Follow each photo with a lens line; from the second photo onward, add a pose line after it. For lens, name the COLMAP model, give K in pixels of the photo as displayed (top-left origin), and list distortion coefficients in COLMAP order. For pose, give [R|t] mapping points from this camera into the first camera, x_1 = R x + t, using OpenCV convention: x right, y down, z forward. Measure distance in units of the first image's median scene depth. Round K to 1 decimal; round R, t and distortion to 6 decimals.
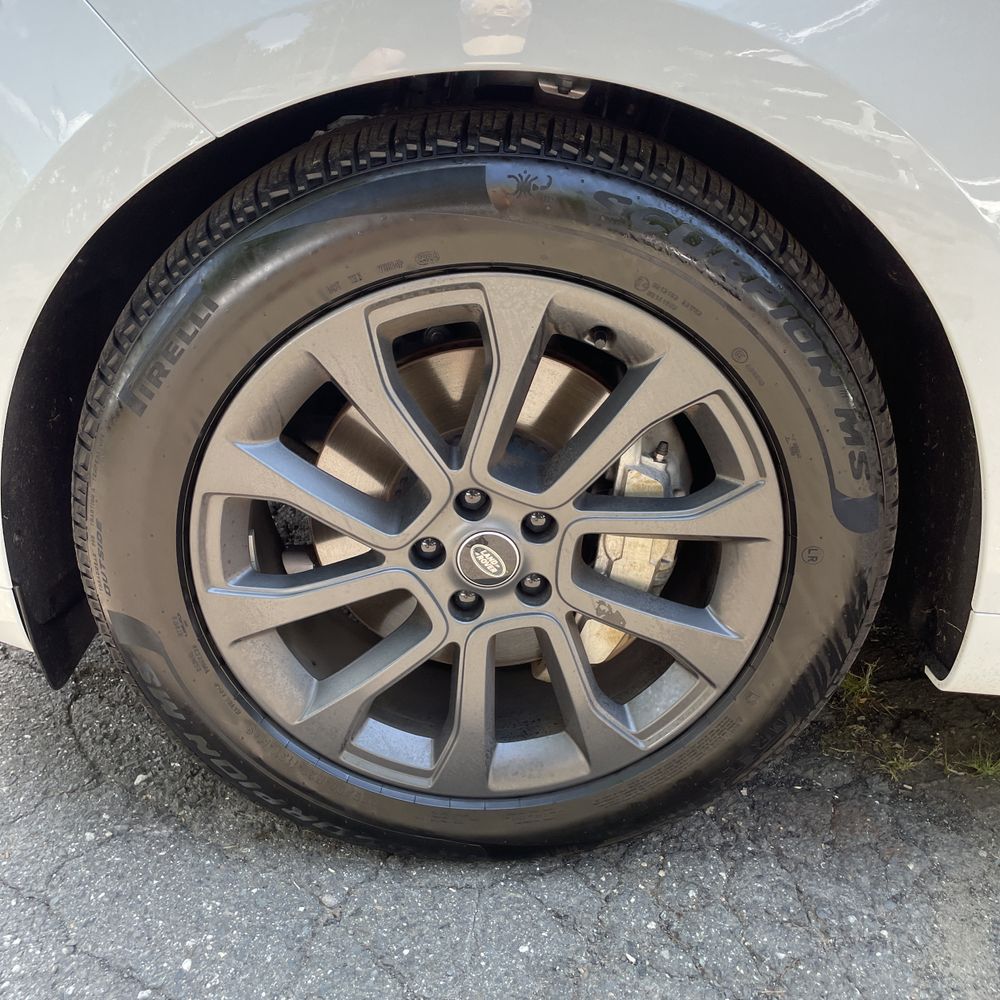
lens RADIAL K [[1004.4, 0, 500.0], [0, 1004.4, 500.0], [0, 0, 1]] dist [0.097318, -0.145461]
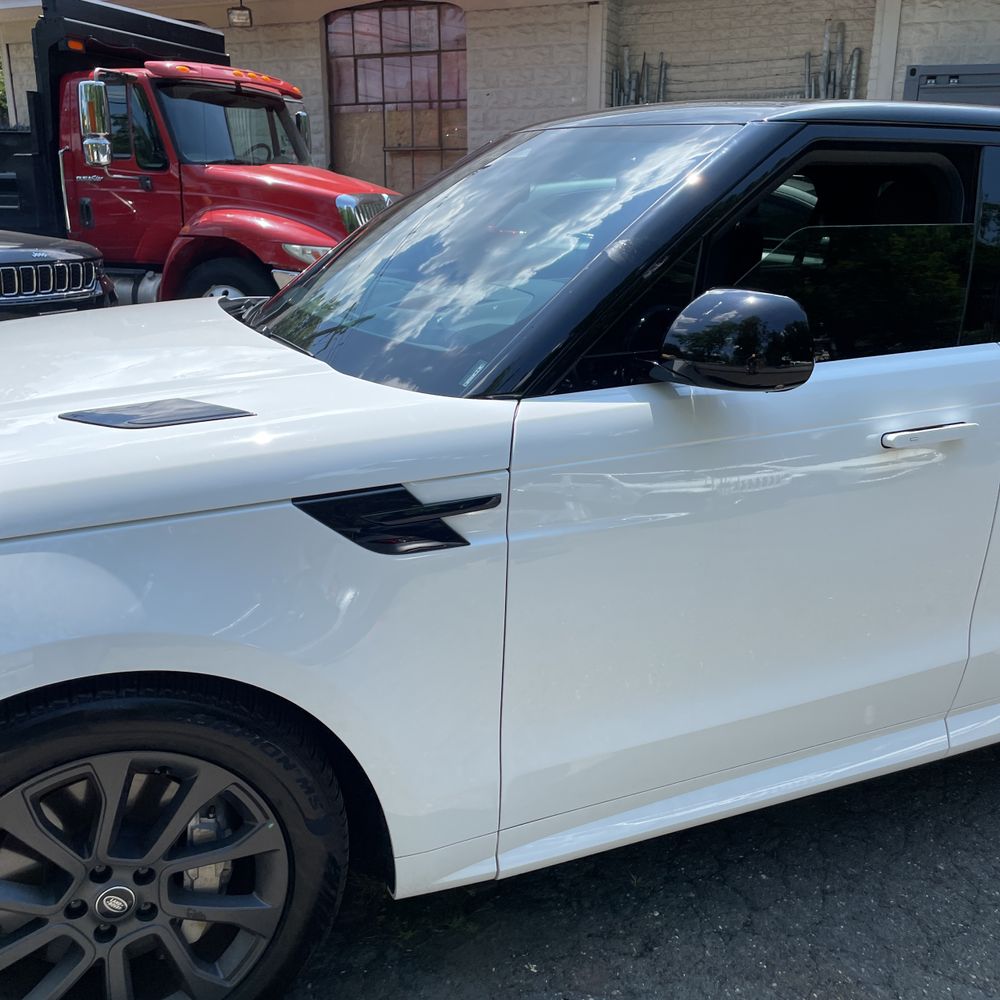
lens RADIAL K [[1010.7, 0, 497.5], [0, 1010.7, 501.2], [0, 0, 1]] dist [0.074956, -0.100917]
pose [[0.922402, -0.136222, 0.361410, 0.050298], [0.185203, 0.977141, -0.104379, -0.299172], [-0.338930, 0.163214, 0.926546, -0.908623]]
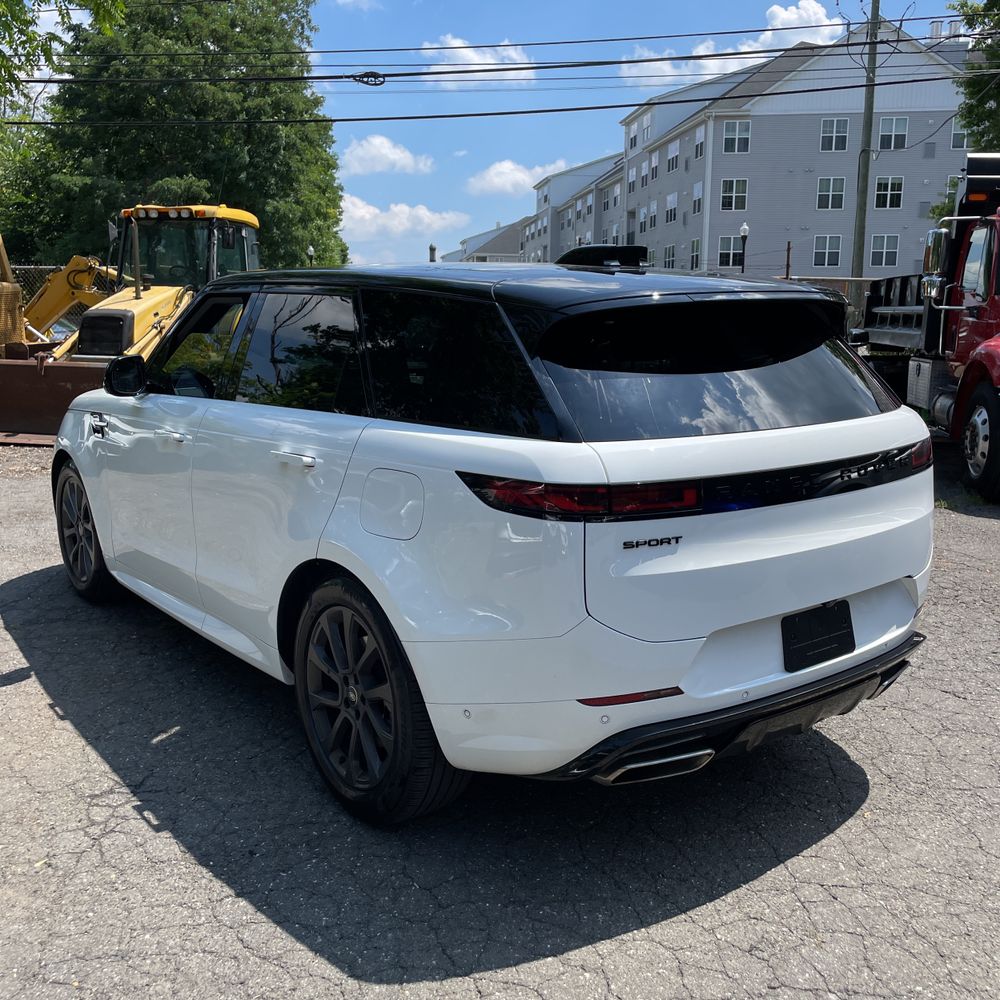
lens RADIAL K [[1019.3, 0, 500.7], [0, 1019.3, 488.8], [0, 0, 1]] dist [0.014250, 0.013338]
pose [[0.597839, 0.105745, -0.794611, 5.753283], [-0.326968, 0.937222, -0.121276, -0.226265], [0.731902, 0.332316, 0.594883, -0.717286]]
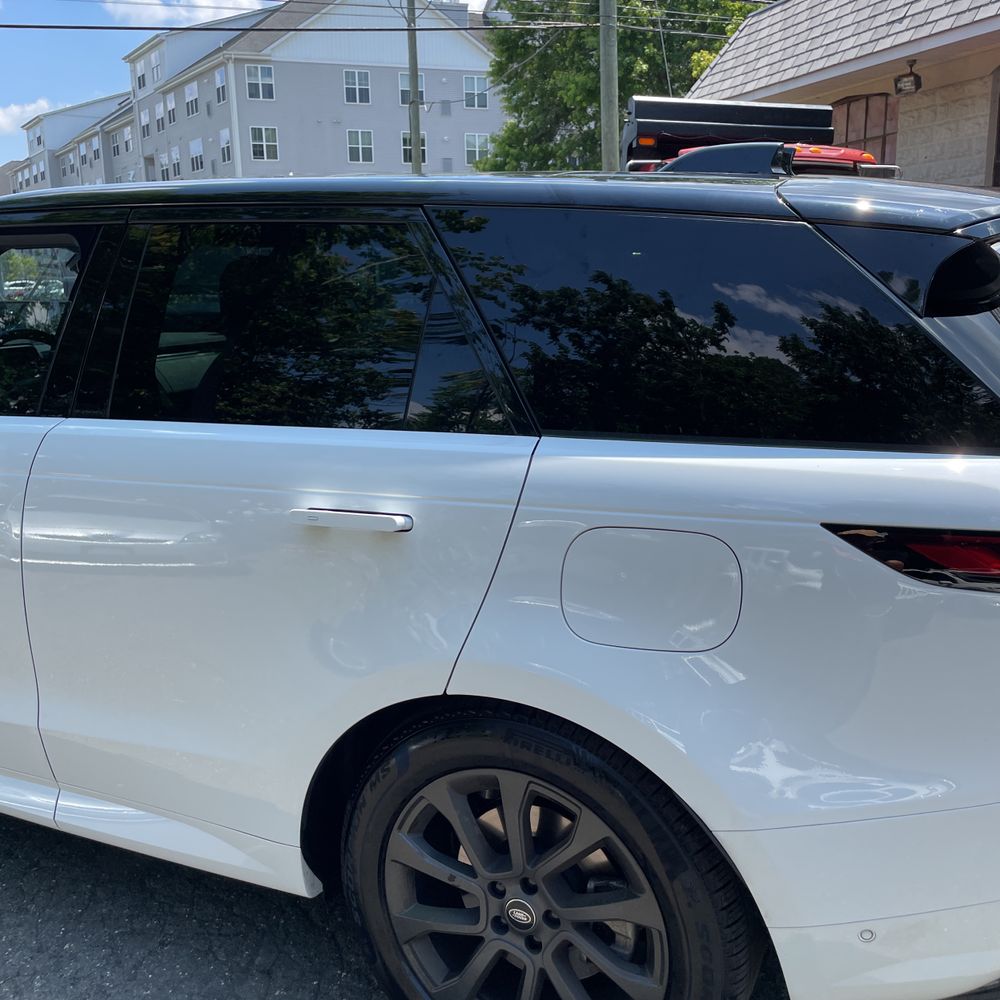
lens RADIAL K [[1003.4, 0, 504.9], [0, 1003.4, 495.7], [0, 0, 1]] dist [0.080983, -0.111560]
pose [[0.889768, 0.057797, -0.452739, 3.778429], [-0.155516, 0.970983, -0.181679, -0.253878], [0.429102, 0.232060, 0.872938, -0.735791]]
